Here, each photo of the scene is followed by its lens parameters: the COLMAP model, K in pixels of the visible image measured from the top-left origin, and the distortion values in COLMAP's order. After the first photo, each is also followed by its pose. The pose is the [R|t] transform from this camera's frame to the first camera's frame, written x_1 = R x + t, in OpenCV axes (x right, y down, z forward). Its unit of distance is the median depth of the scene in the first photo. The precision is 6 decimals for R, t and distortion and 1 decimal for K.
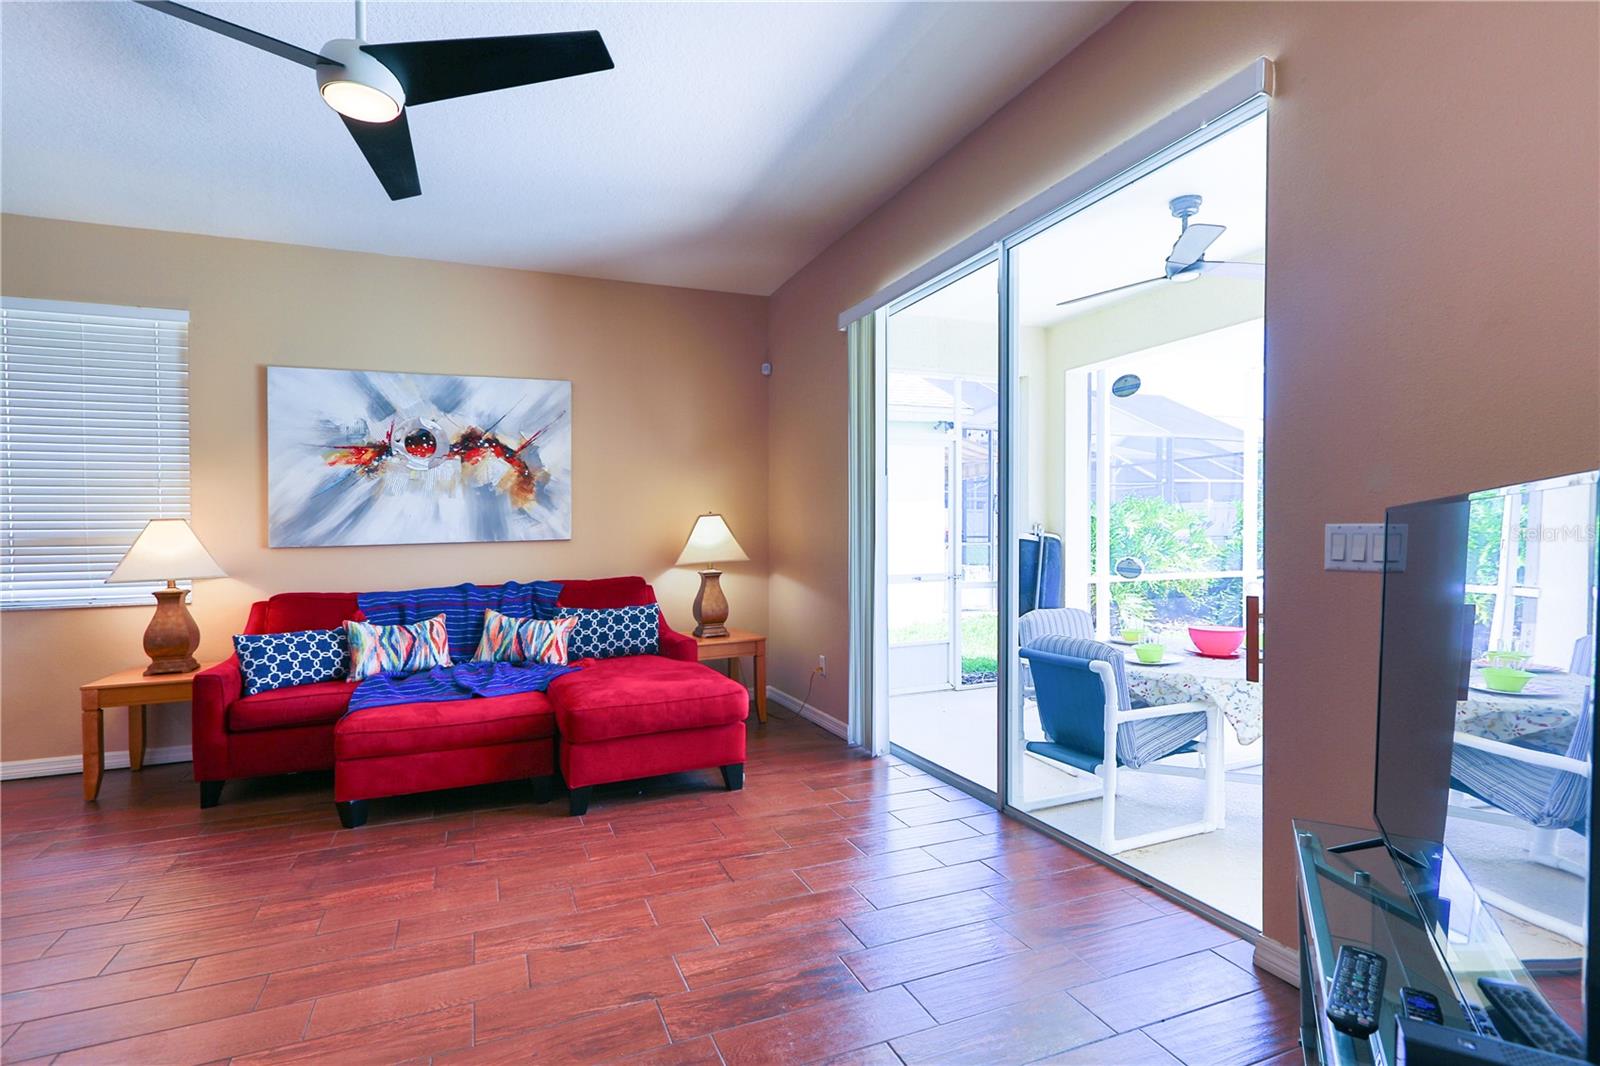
lens RADIAL K [[766.5, 0, 801.2], [0, 766.5, 539.5], [0, 0, 1]] dist [-0.000229, -0.000888]
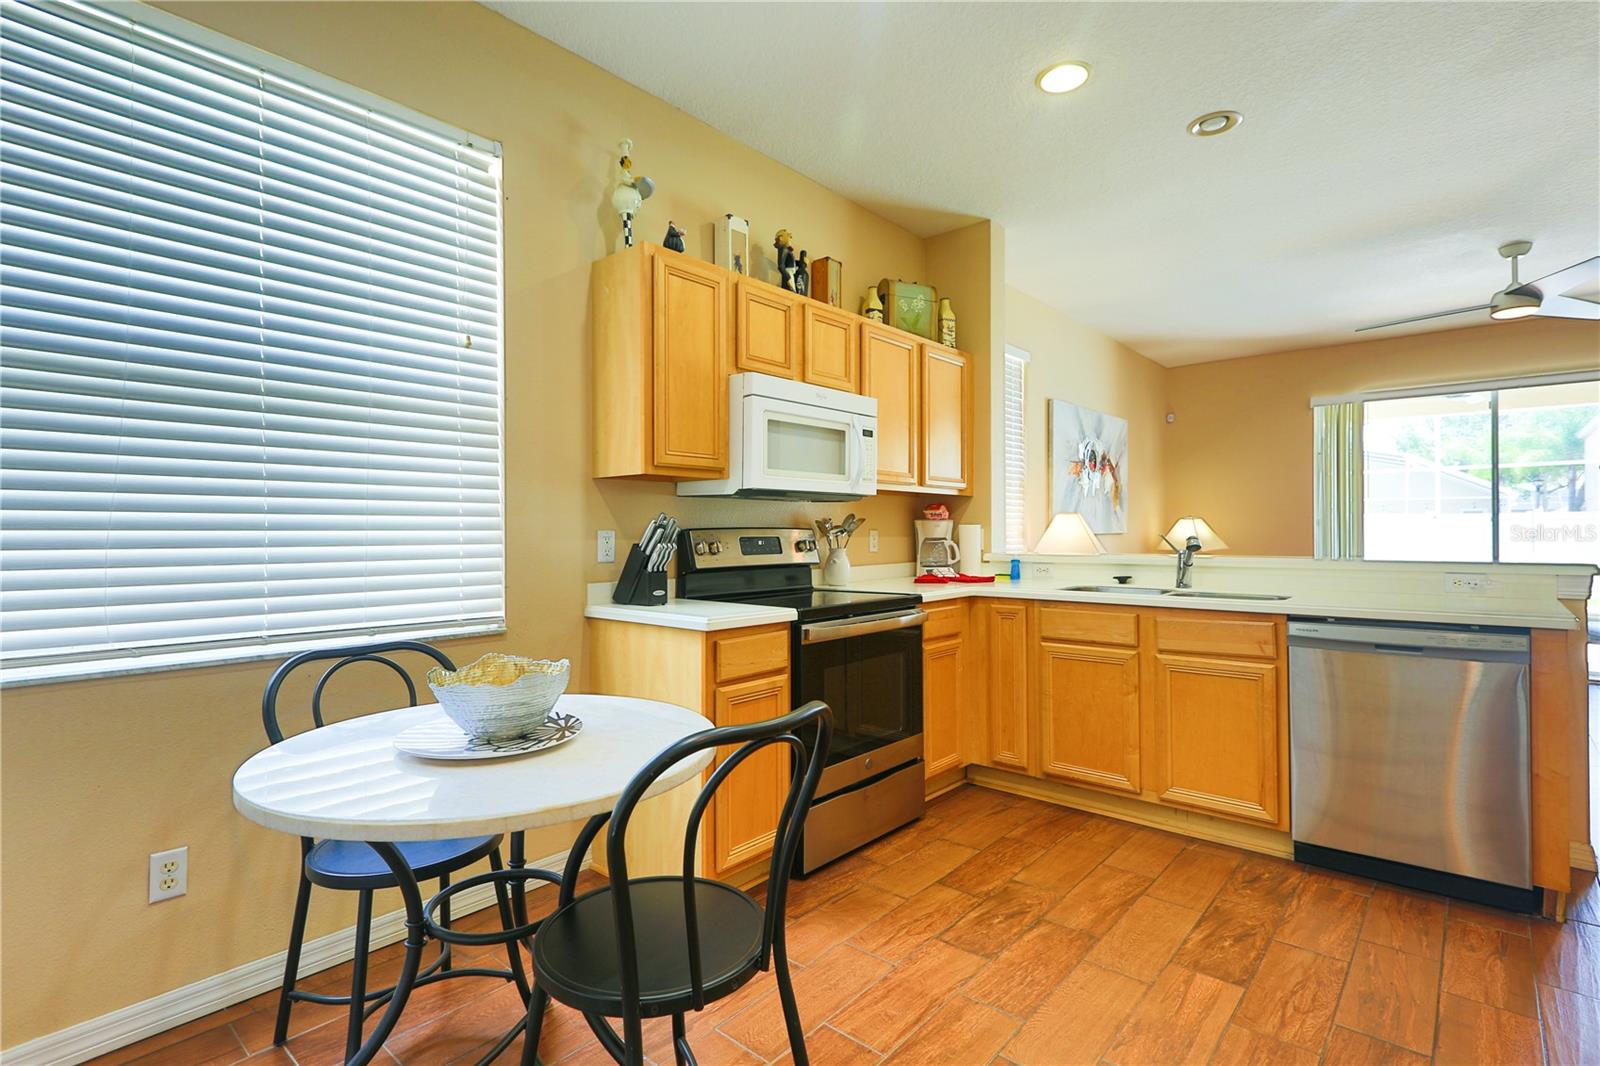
lens RADIAL K [[762.8, 0, 794.3], [0, 762.8, 529.1], [0, 0, 1]] dist [0.000360, -0.000856]
pose [[0.906314, 0.014511, 0.422356, -1.836290], [-0.003215, 0.999618, -0.027445, 0.040639], [-0.422593, 0.023516, 0.906014, -0.002833]]
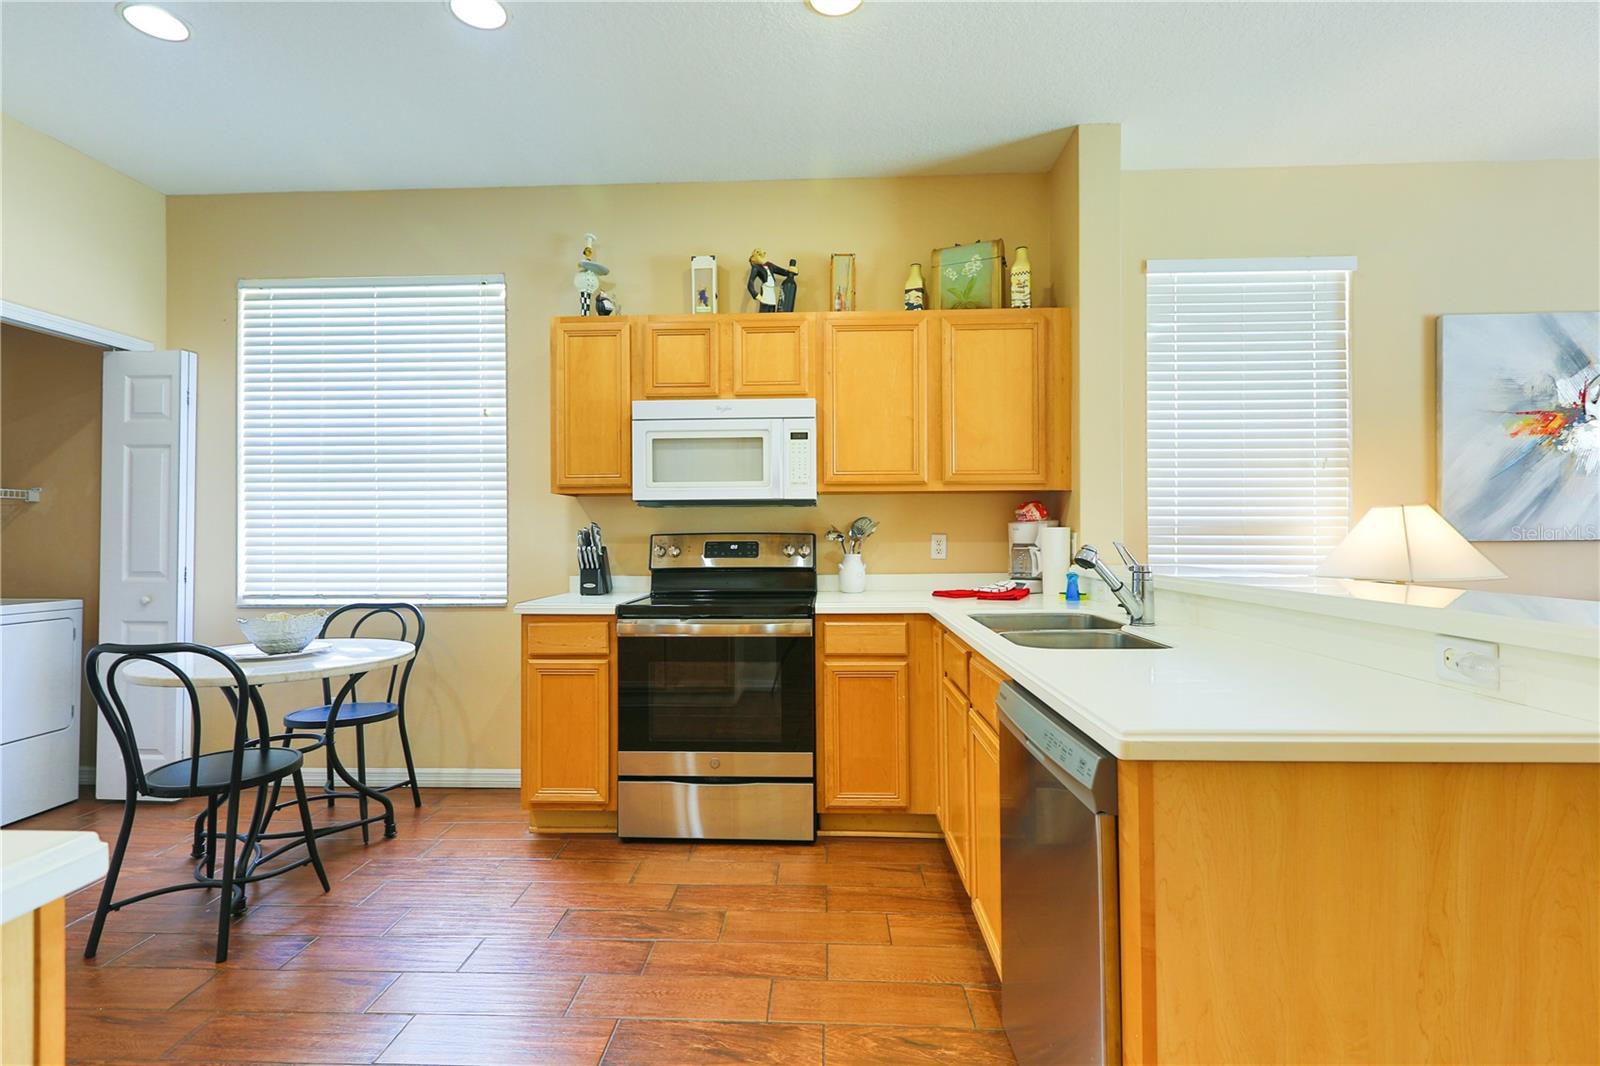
lens RADIAL K [[767.1, 0, 783.6], [0, 767.1, 525.7], [0, 0, 1]] dist [-0.000898, -0.000660]
pose [[0.900106, 0.006606, -0.435621, -1.066128], [-0.017079, 0.999651, -0.020131, 0.024947], [0.435336, 0.025560, 0.899905, -0.022332]]
